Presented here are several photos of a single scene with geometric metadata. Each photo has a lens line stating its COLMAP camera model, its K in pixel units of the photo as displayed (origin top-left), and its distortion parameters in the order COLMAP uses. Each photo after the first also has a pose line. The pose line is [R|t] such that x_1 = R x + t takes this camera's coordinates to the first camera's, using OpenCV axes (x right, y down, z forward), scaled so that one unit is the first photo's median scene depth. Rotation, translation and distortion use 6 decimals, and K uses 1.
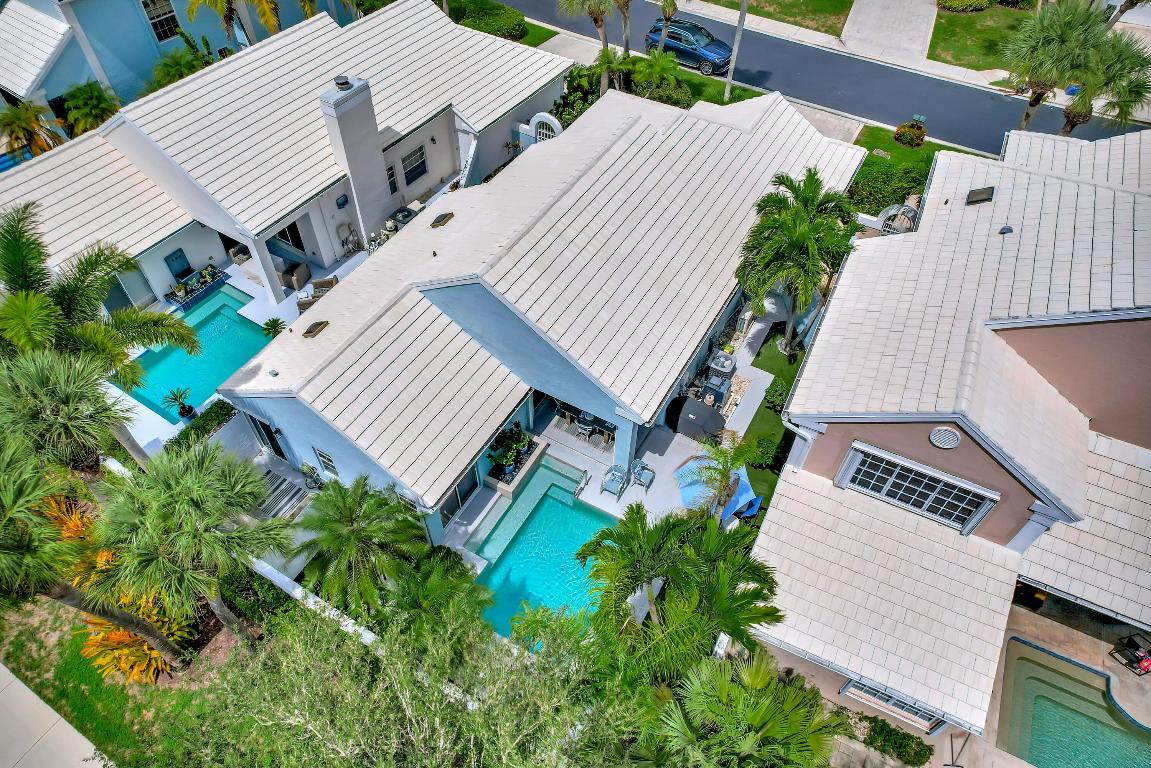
lens RADIAL K [[742.2, 0, 574.1], [0, 742.2, 402.2], [0, 0, 1]] dist [-0.078819, 0.071059]
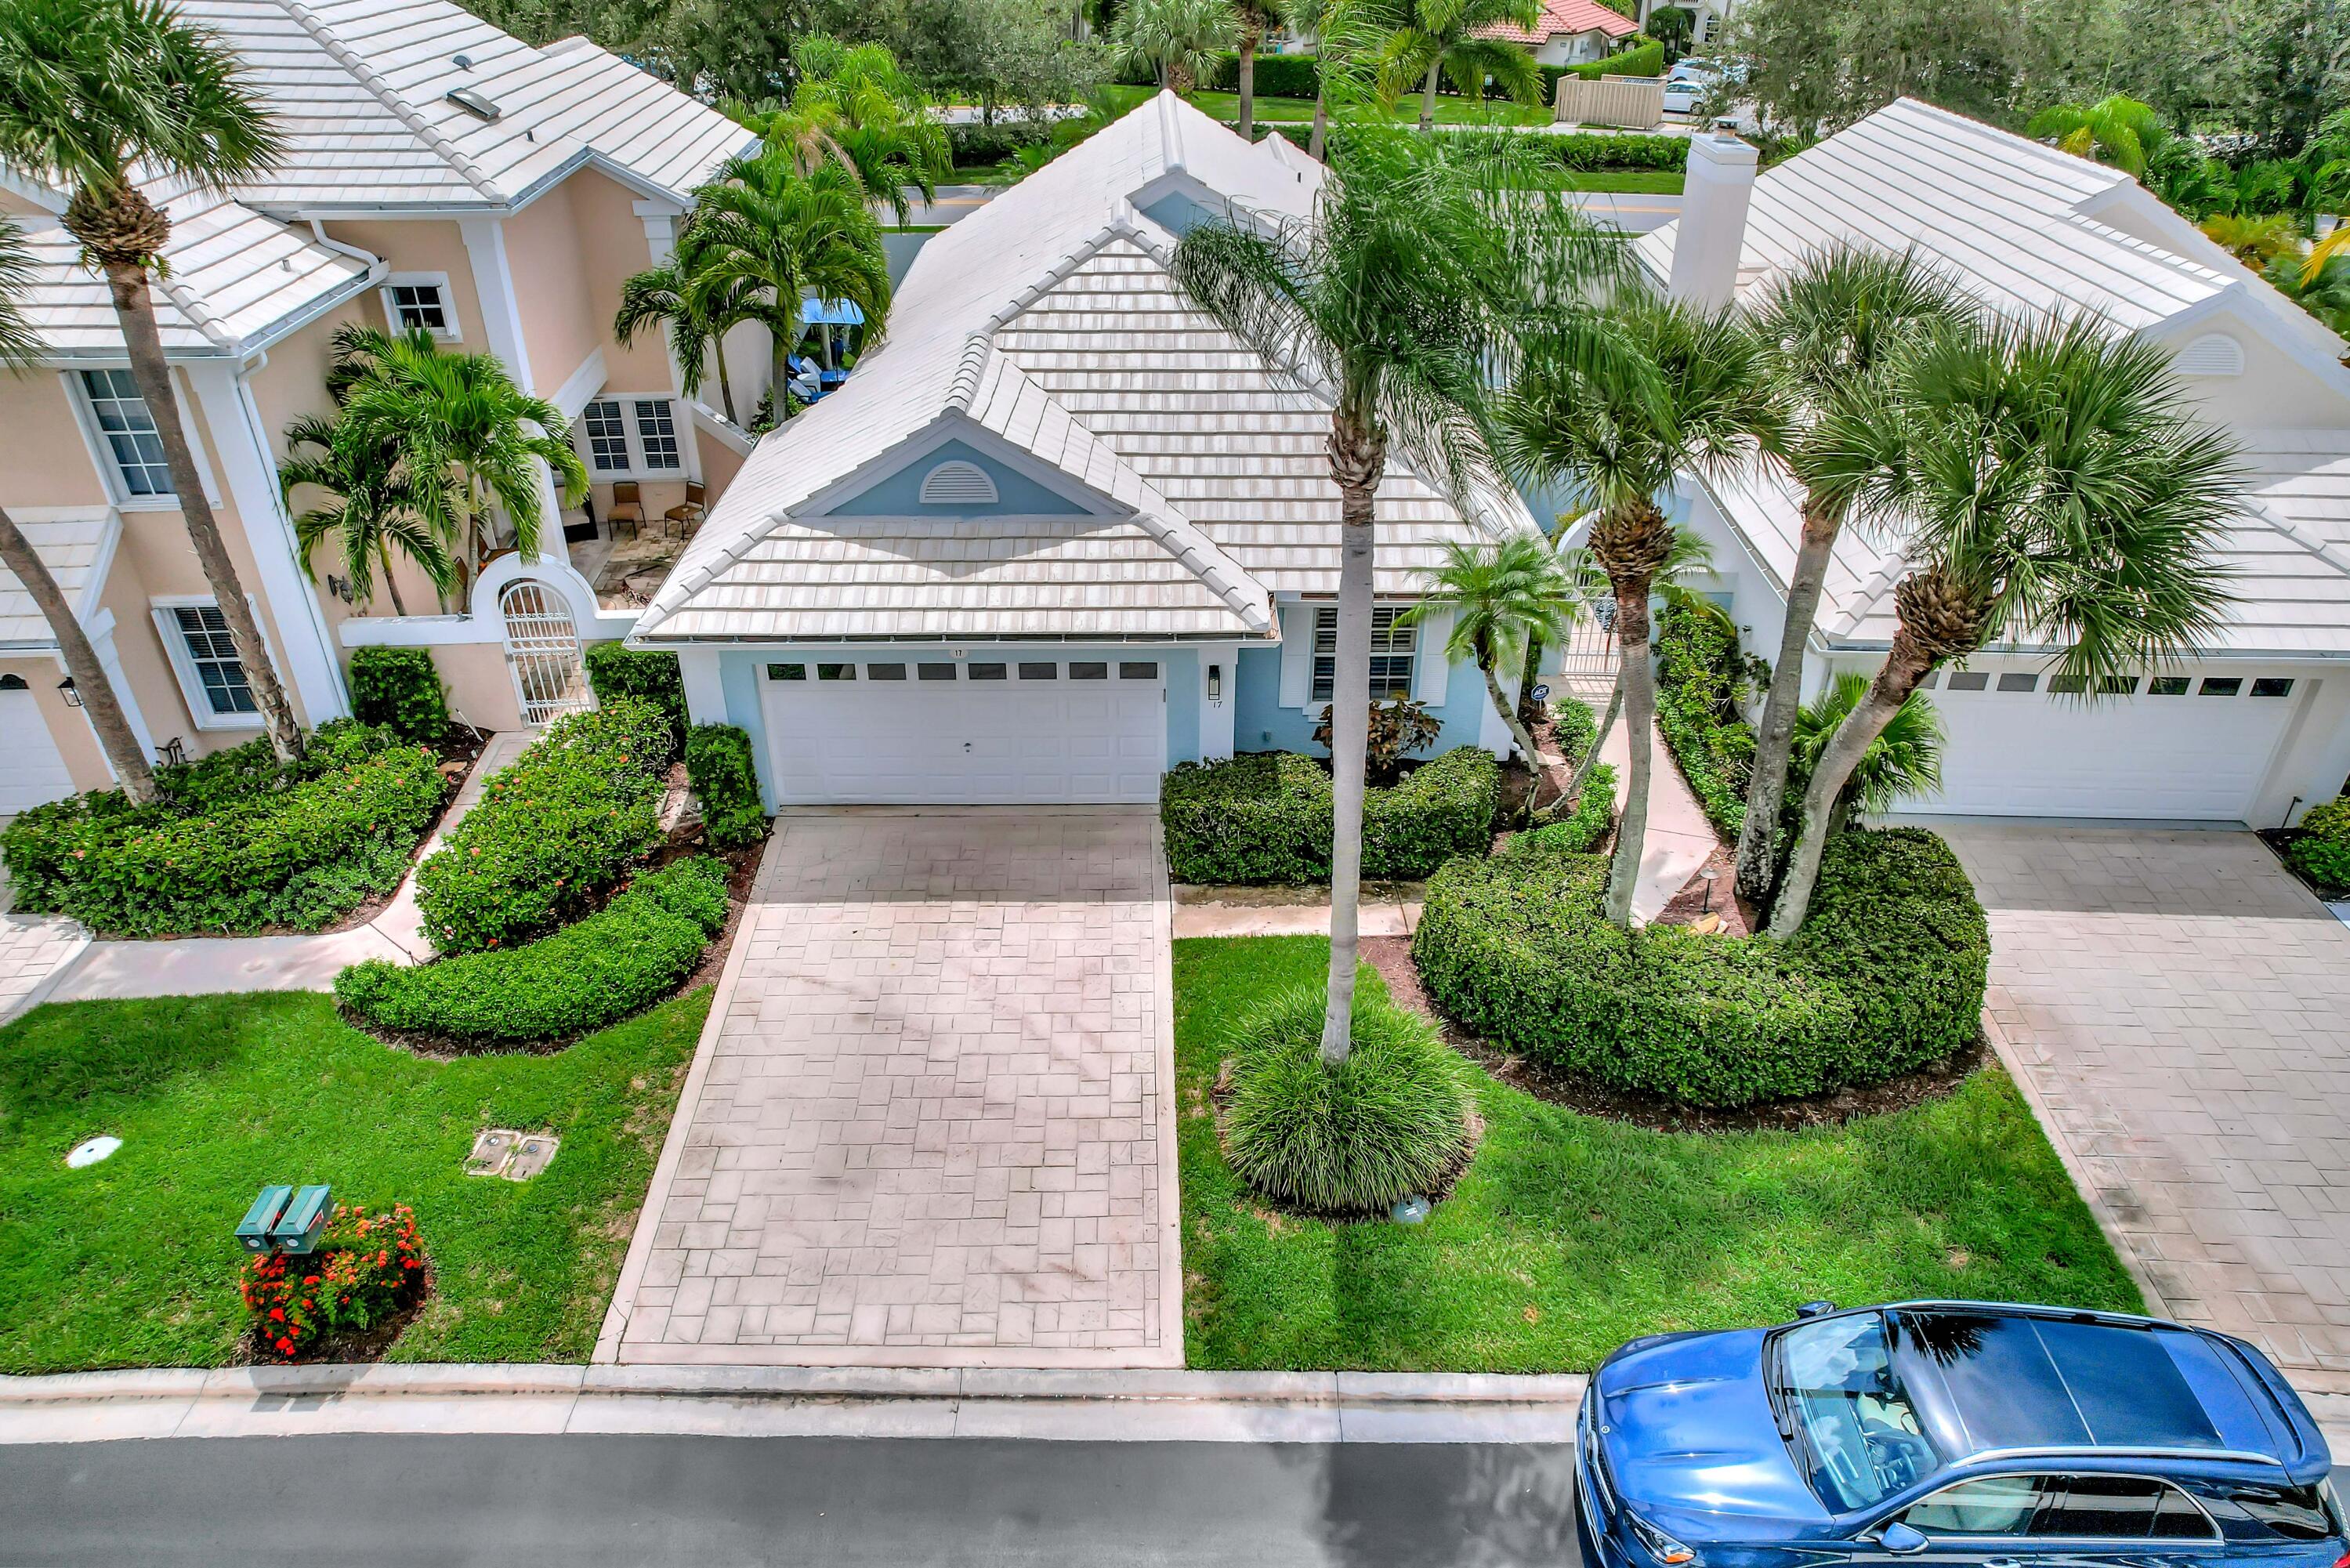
lens RADIAL K [[1515.5, 0, 1172.2], [0, 1515.5, 821.2], [0, 0, 1]] dist [-0.078819, 0.071059]
pose [[-0.857922, 0.272059, -0.435836, 0.512257], [-0.399739, 0.179459, 0.898890, -0.980387], [0.322766, 0.945399, -0.045209, 1.207428]]
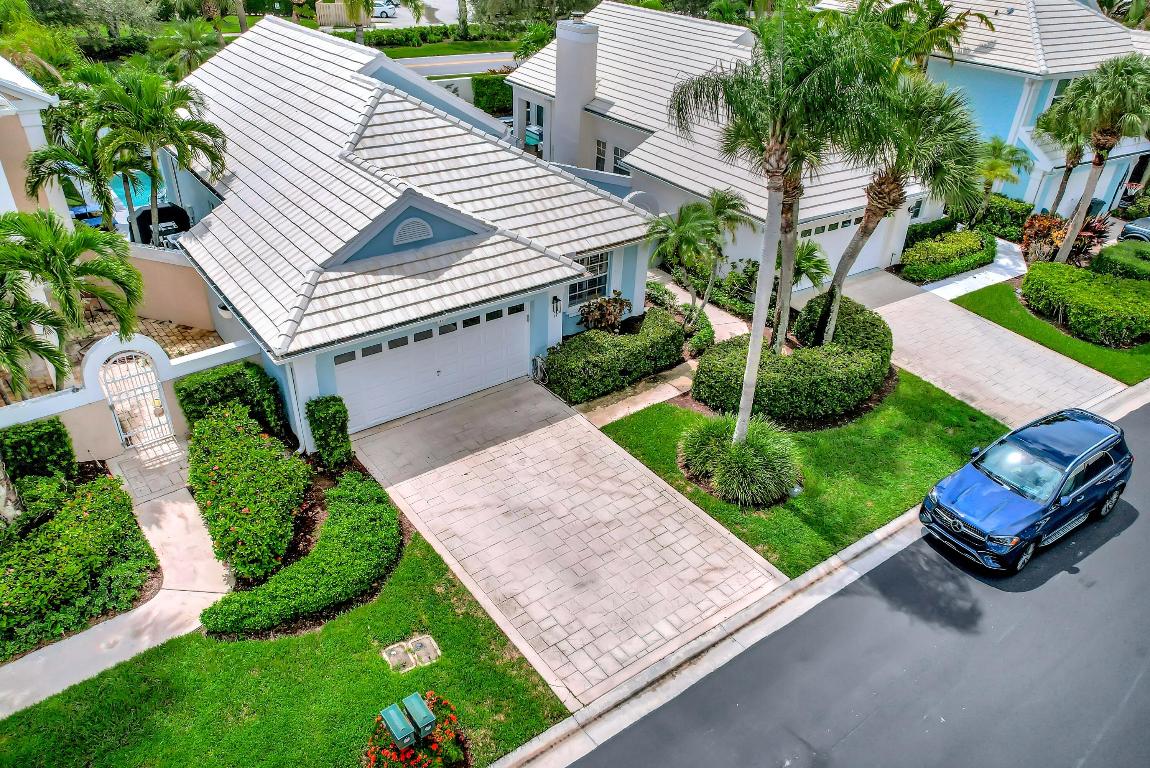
lens RADIAL K [[794.0, 0, 576.3], [0, 794.0, 404.8], [0, 0, 1]] dist [-0.078245, 0.064153]
pose [[-0.385973, 0.482347, -0.786363, 0.761533], [-0.735860, 0.353107, 0.577776, -0.791809], [0.556359, 0.801659, 0.218650, 1.060041]]
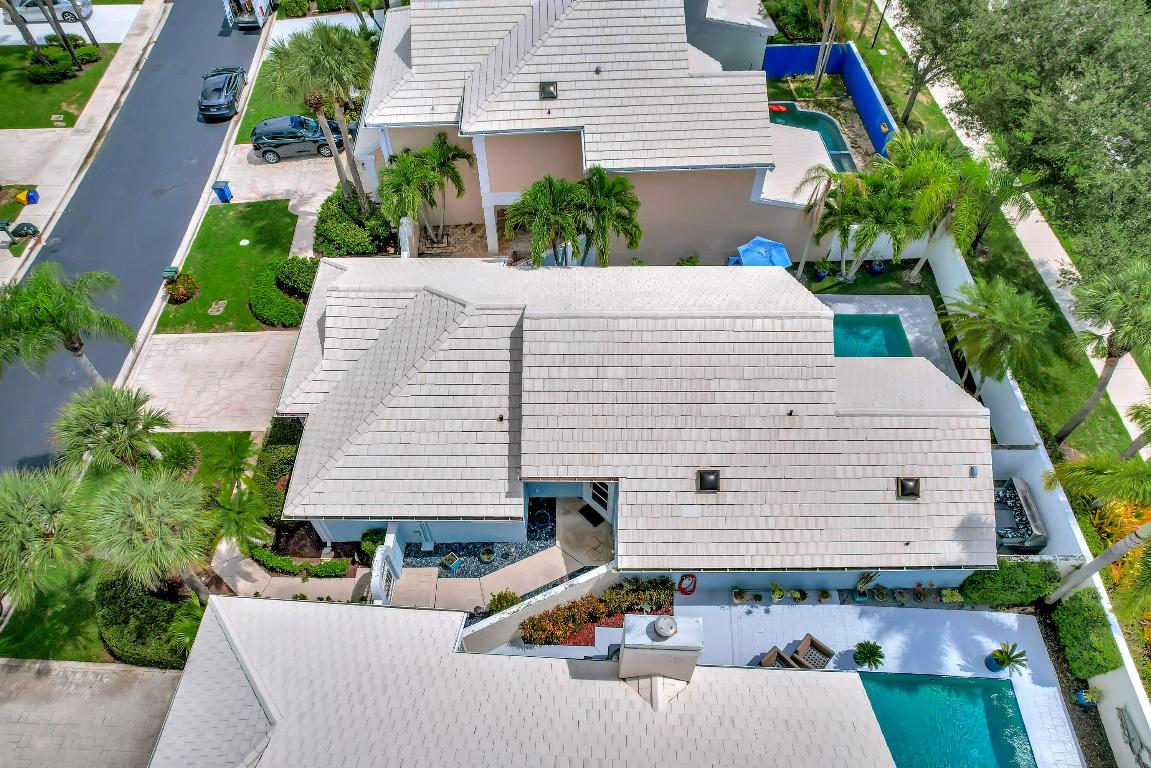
lens RADIAL K [[742.2, 0, 574.1], [0, 742.2, 402.2], [0, 0, 1]] dist [-0.078819, 0.071059]
pose [[-0.495872, -0.703857, 0.508622, -0.408168], [0.667389, 0.065854, 0.741792, -0.862496], [-0.555610, 0.707282, 0.437091, 0.542966]]
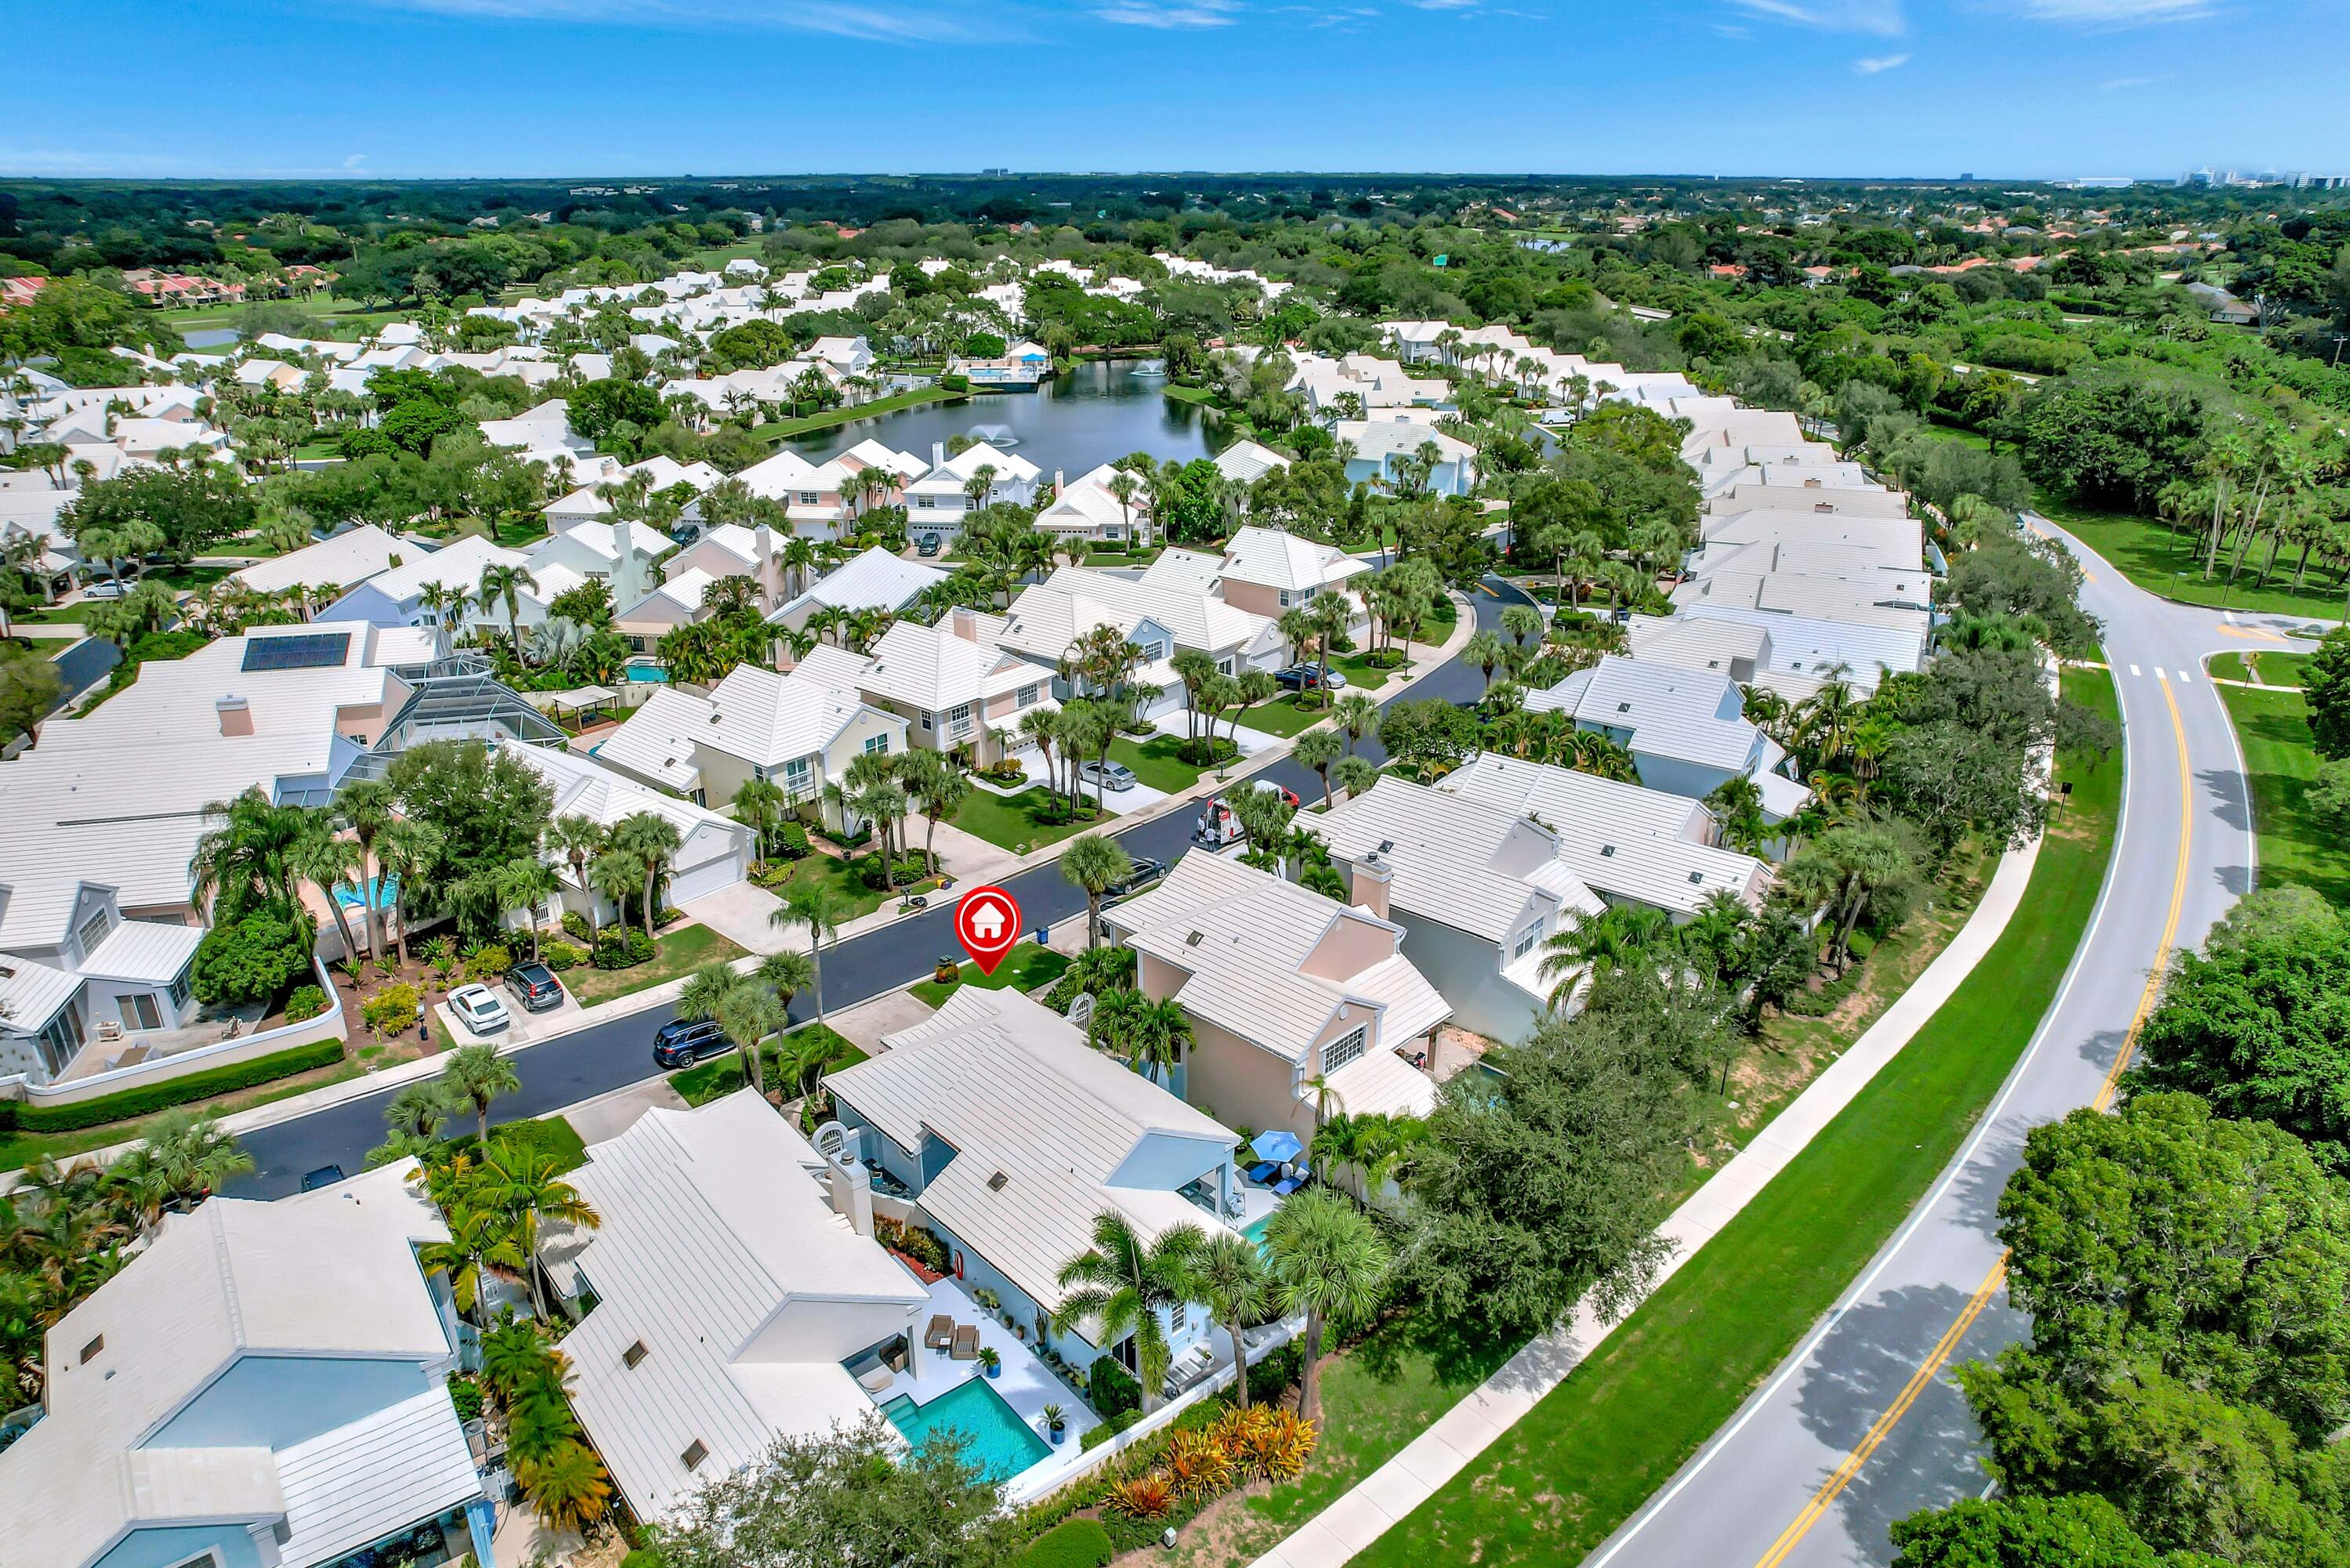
lens RADIAL K [[1515.5, 0, 1172.2], [0, 1515.5, 821.2], [0, 0, 1]] dist [-0.078819, 0.071059]
pose [[0.311711, -0.383355, 0.869411, -1.647464], [0.737391, 0.674655, 0.033102, -0.429069], [-0.599242, 0.630777, 0.492980, -0.590527]]
